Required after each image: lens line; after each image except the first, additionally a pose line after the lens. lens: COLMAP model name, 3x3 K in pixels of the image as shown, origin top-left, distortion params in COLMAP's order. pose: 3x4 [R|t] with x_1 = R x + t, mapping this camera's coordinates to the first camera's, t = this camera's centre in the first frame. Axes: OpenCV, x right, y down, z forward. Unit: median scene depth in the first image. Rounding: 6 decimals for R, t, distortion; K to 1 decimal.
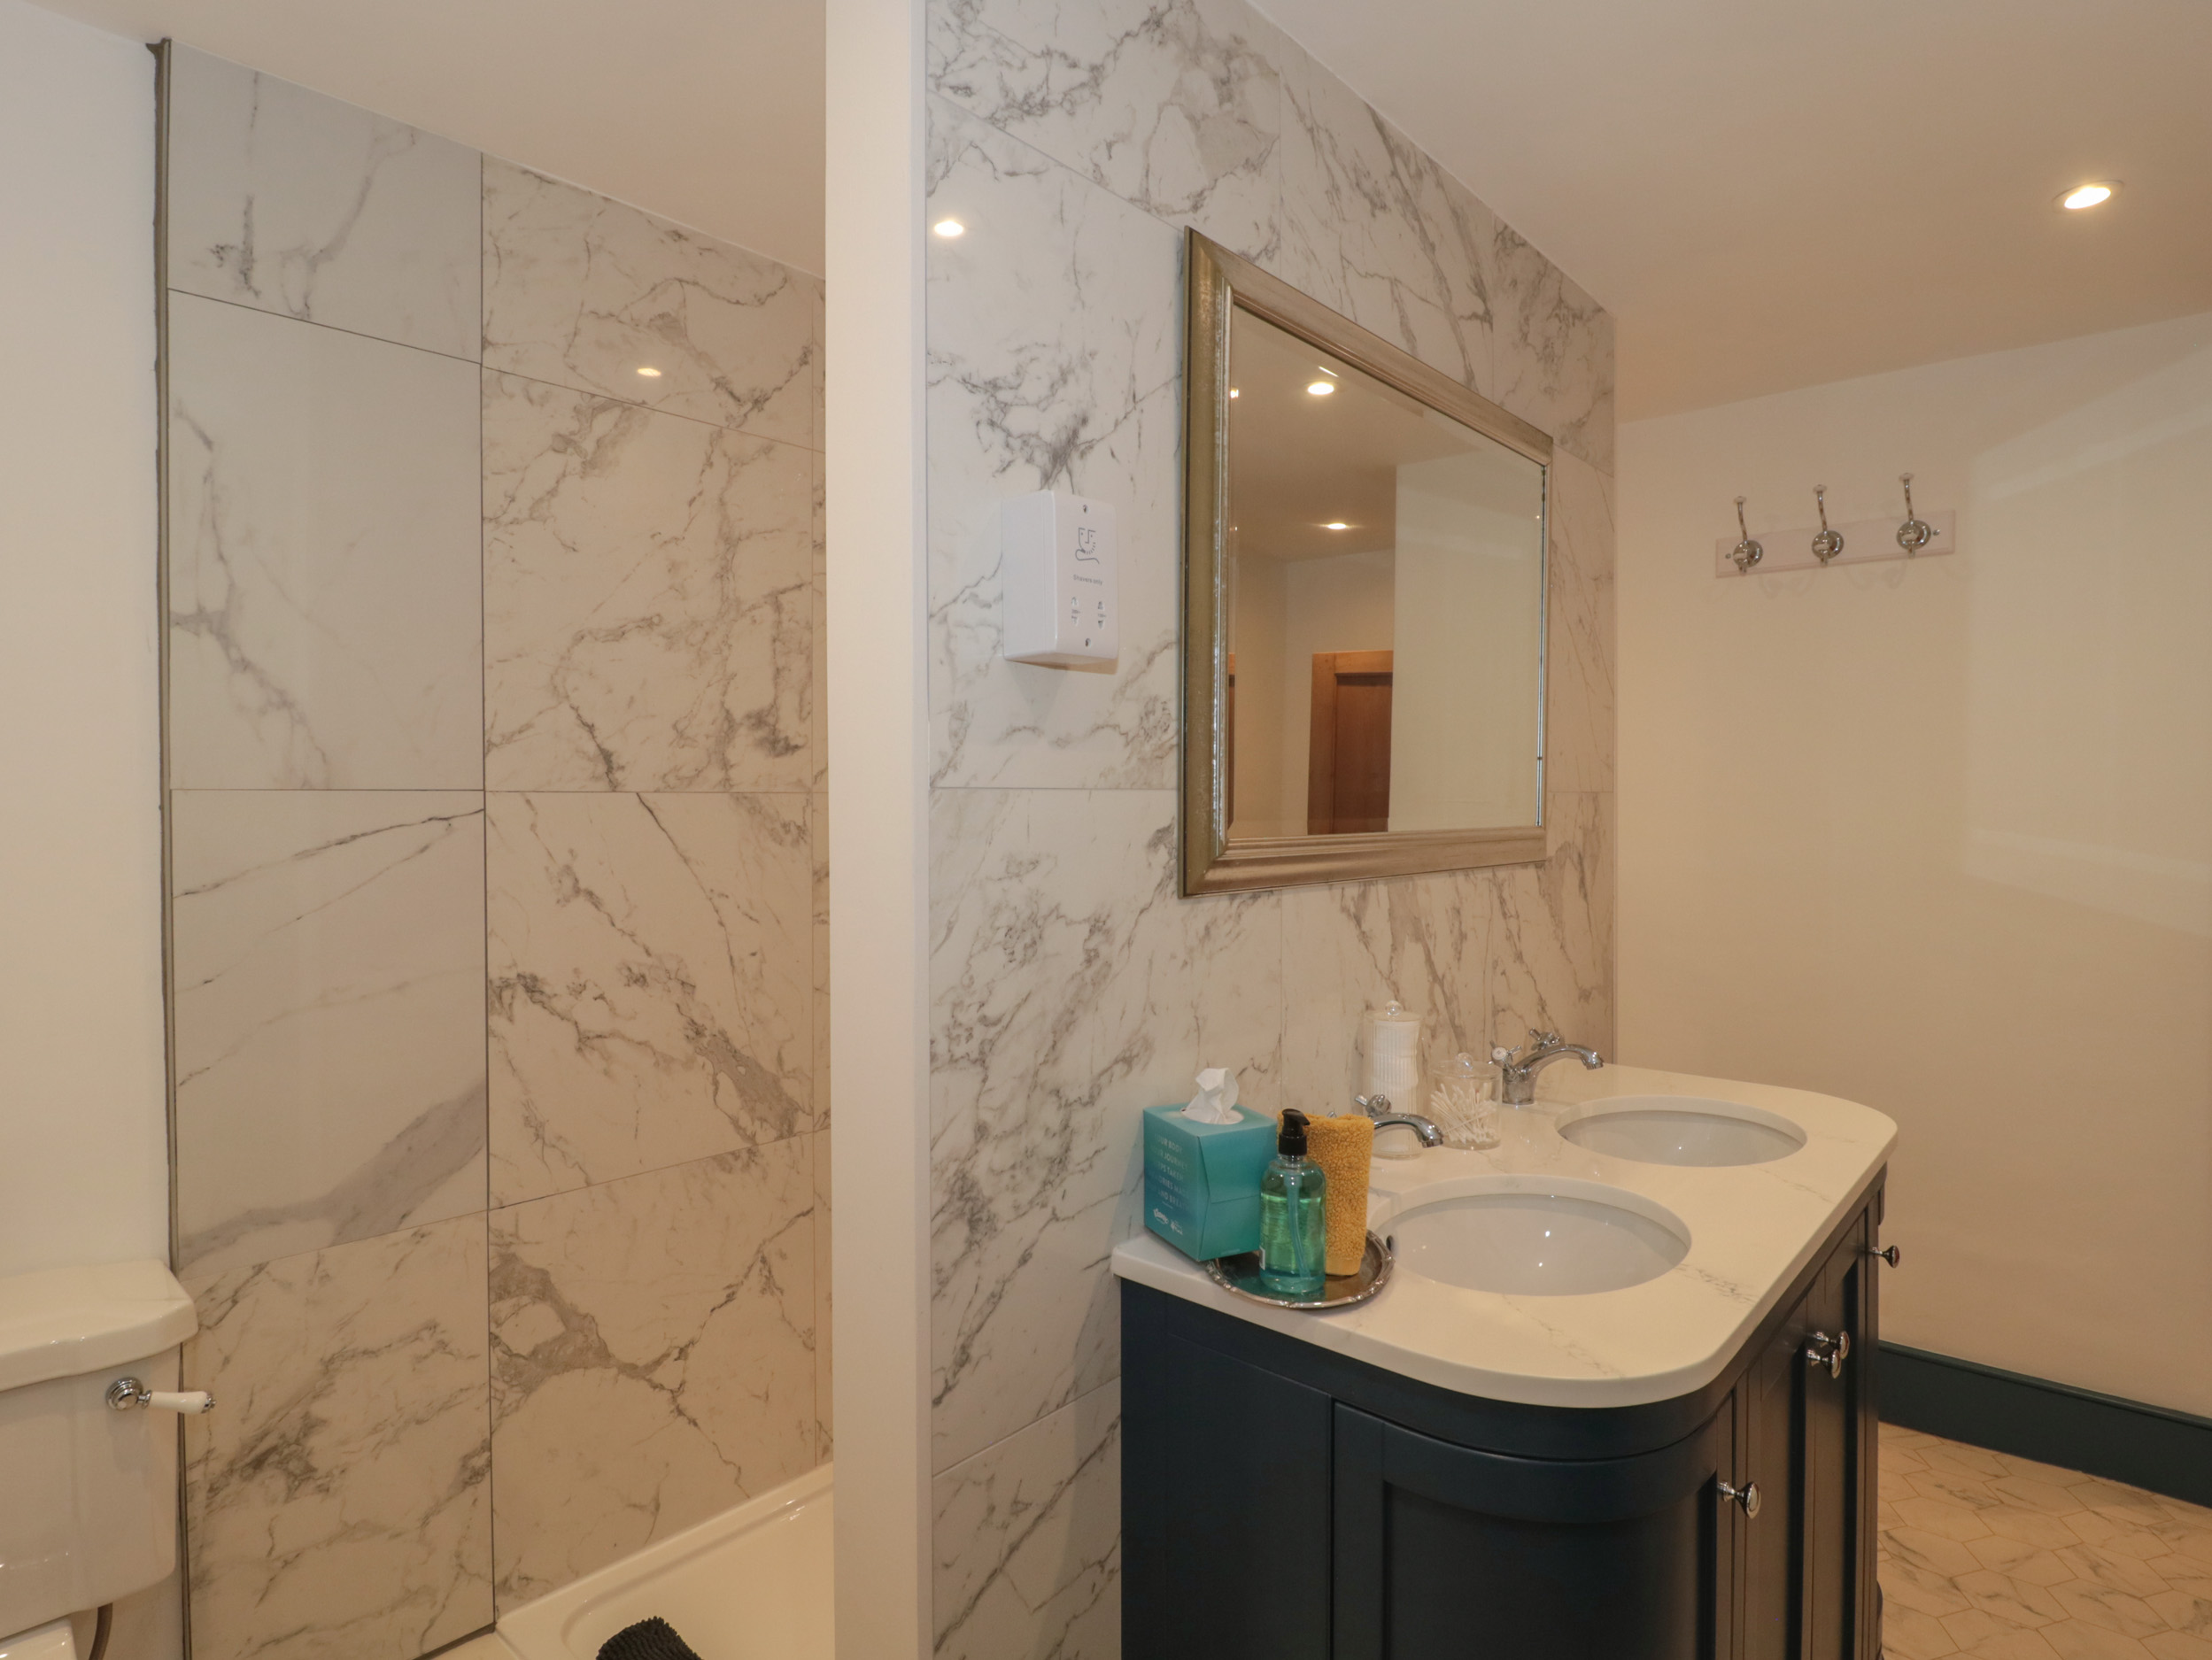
lens RADIAL K [[1169.1, 0, 1103.9], [0, 1169.1, 821.1], [0, 0, 1]] dist [0.007059, -0.015756]
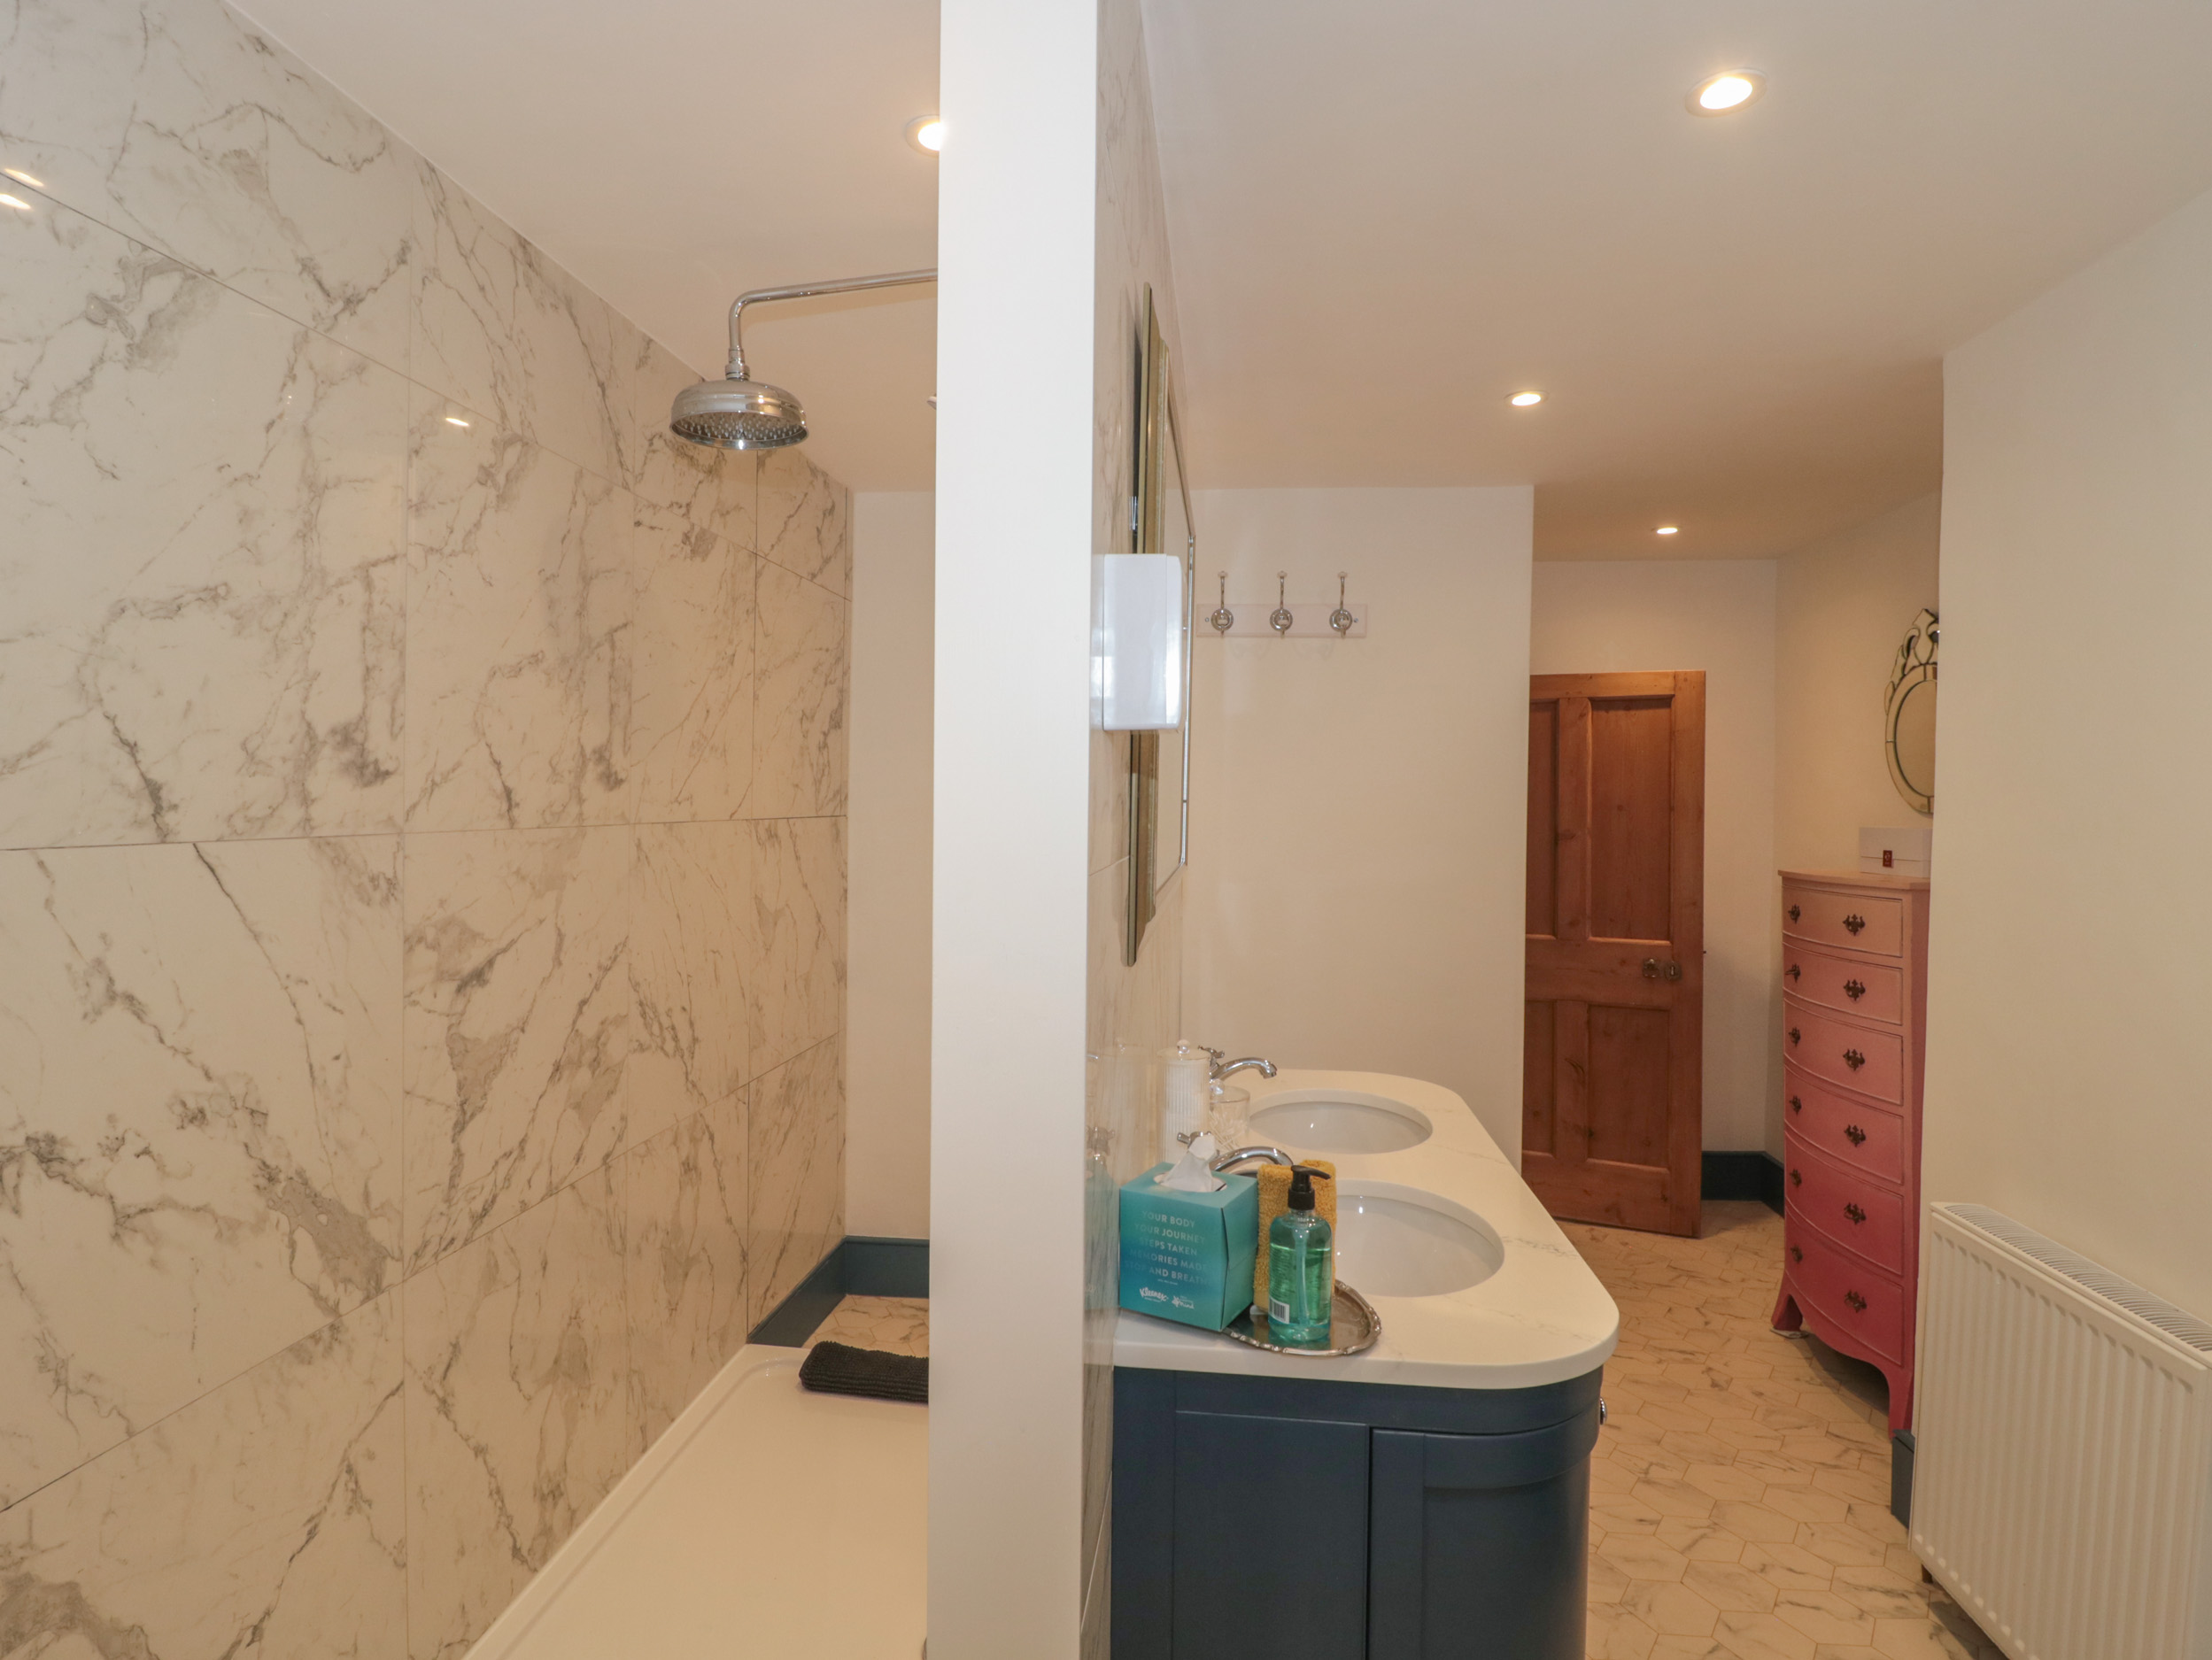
lens RADIAL K [[1169.1, 0, 1103.9], [0, 1169.1, 821.1], [0, 0, 1]] dist [0.007059, -0.015756]
pose [[0.812876, 0.004527, 0.582419, -0.355141], [-0.008452, 0.999956, 0.004025, -0.043087], [-0.582375, -0.008195, 0.812879, 0.137136]]
